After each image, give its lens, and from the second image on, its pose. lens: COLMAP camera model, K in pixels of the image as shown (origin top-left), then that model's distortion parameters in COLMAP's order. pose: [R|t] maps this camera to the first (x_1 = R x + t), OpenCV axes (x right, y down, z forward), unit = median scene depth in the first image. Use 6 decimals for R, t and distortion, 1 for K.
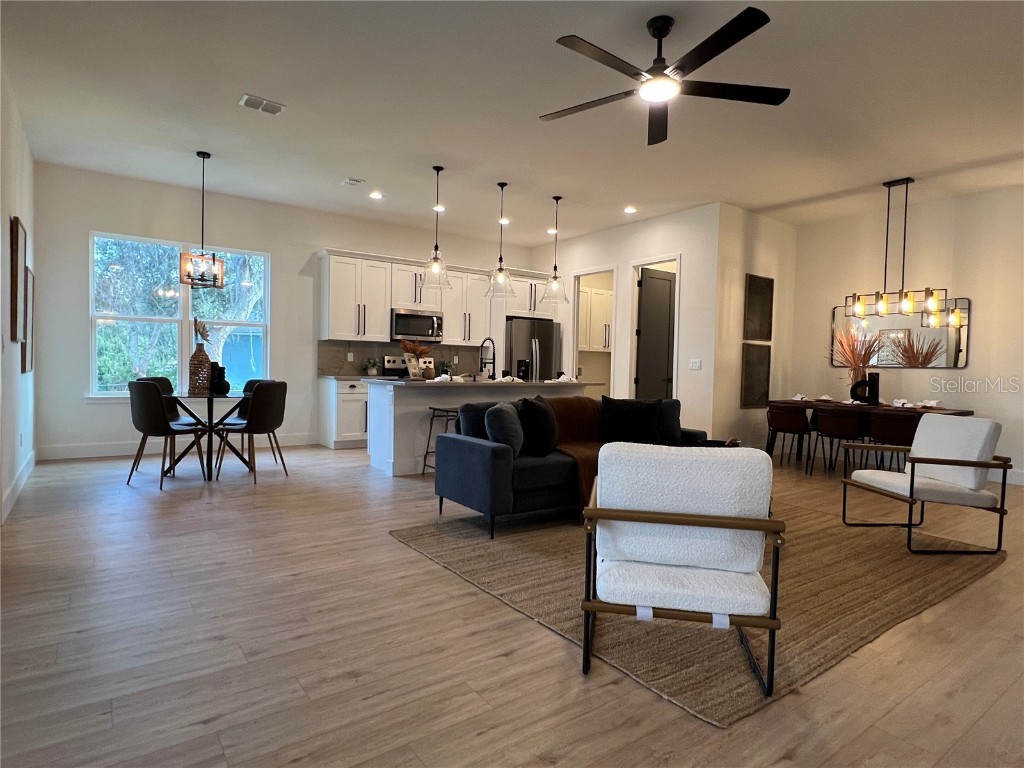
lens RADIAL K [[575.9, 0, 506.7], [0, 575.9, 387.5], [0, 0, 1]] dist [-0.004364, -0.000498]
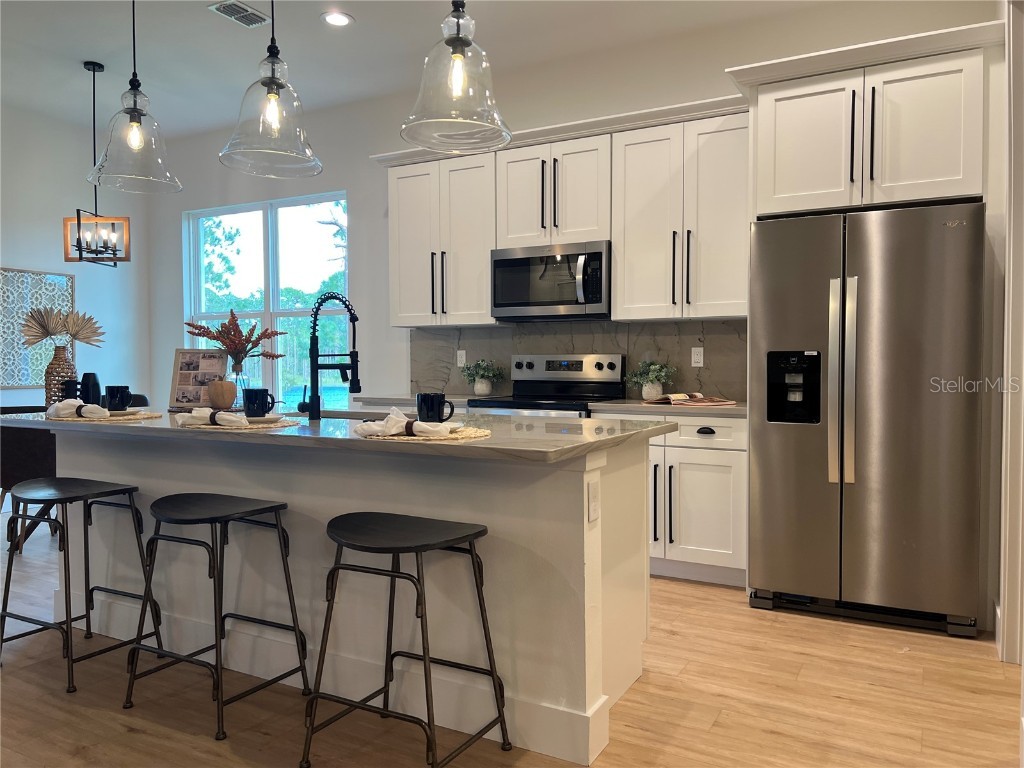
lens RADIAL K [[763.9, 0, 514.5], [0, 763.9, 386.7], [0, 0, 1]] dist [0.073216, -0.101315]
pose [[0.435770, 0.008603, -0.900017, 0.359831], [-0.021752, 0.999763, -0.000975, -0.028015], [0.899795, 0.020002, 0.435854, 0.750118]]
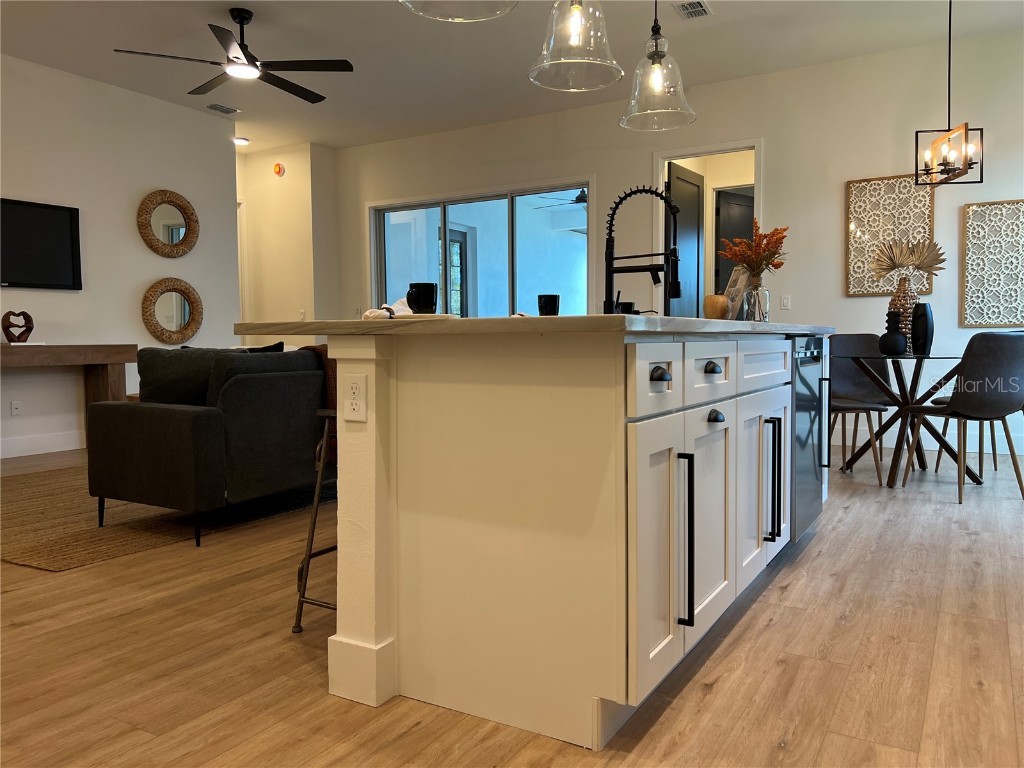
lens RADIAL K [[765.5, 0, 535.7], [0, 765.5, 378.7], [0, 0, 1]] dist [0.110735, -0.092593]
pose [[-0.908686, 0.006340, -0.417432, 0.163641], [-0.026843, 0.996928, 0.073576, -0.010750], [0.416617, 0.078063, -0.905724, 1.144056]]
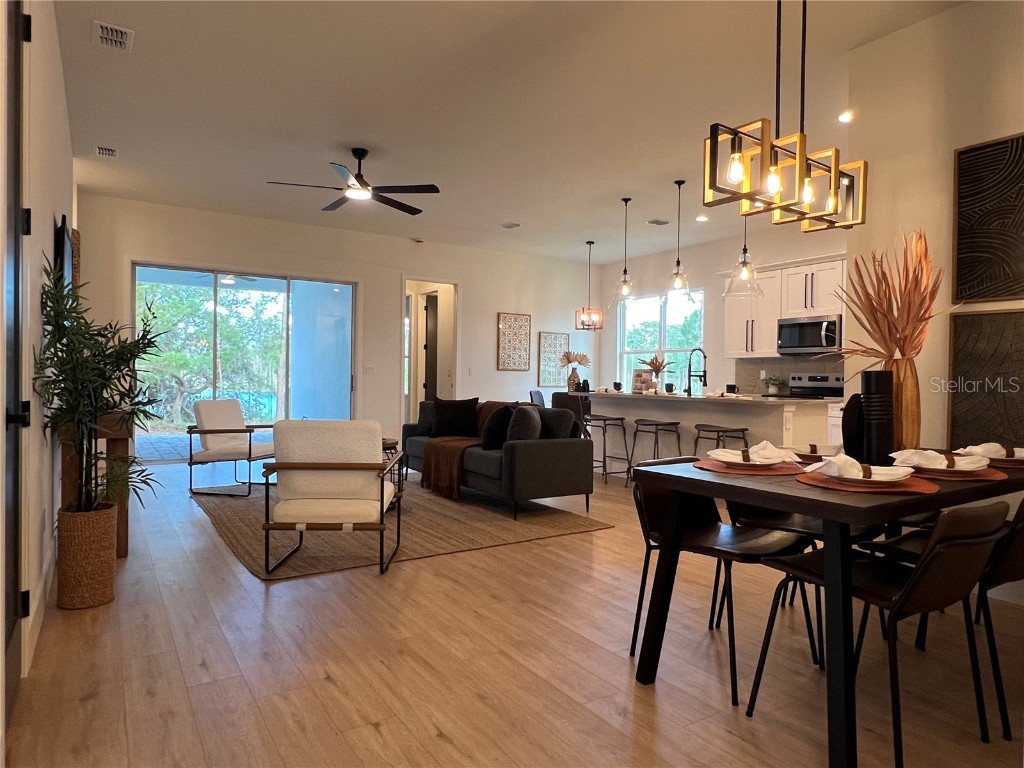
lens RADIAL K [[630.1, 0, 512.0], [0, 630.1, 384.0], [0, 0, 1]] dist [0.000145, -0.030427]
pose [[-0.053561, -0.012003, -0.998492, 0.804922], [-0.049238, 0.998743, -0.009364, -0.006542], [0.997350, 0.048662, -0.054085, 0.641009]]
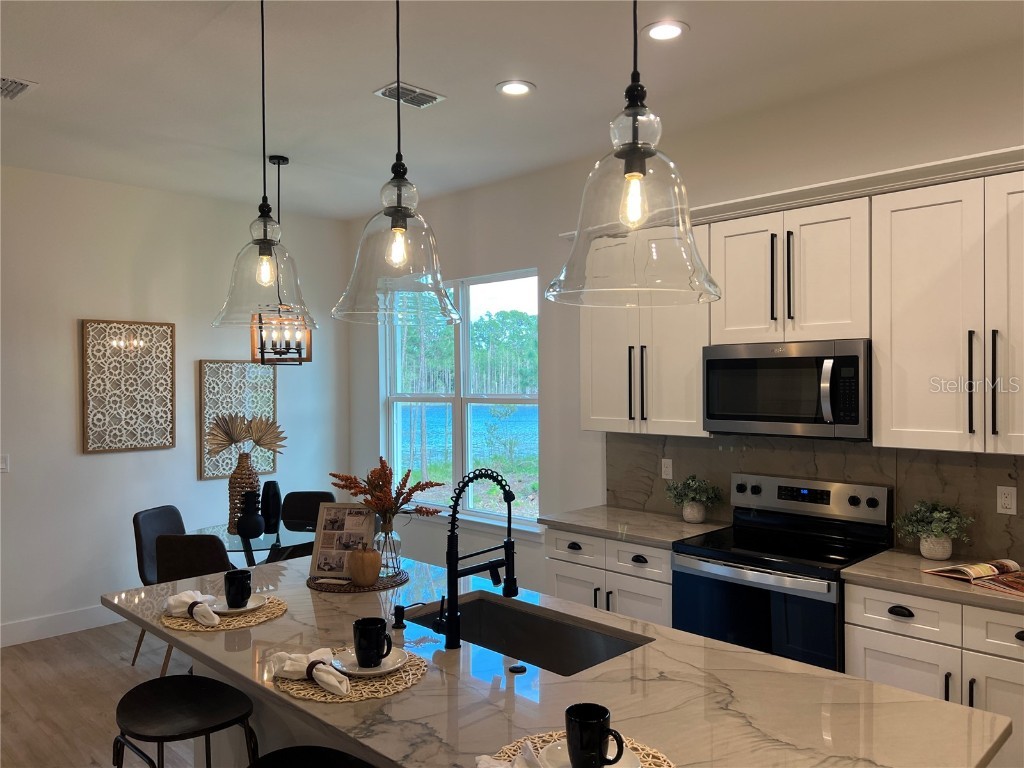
lens RADIAL K [[763.9, 0, 514.5], [0, 763.9, 386.7], [0, 0, 1]] dist [0.073216, -0.101315]
pose [[0.164707, -0.011933, -0.986270, 0.261579], [-0.023597, 0.999593, -0.016035, -0.101163], [0.986060, 0.025914, 0.164358, 0.799703]]
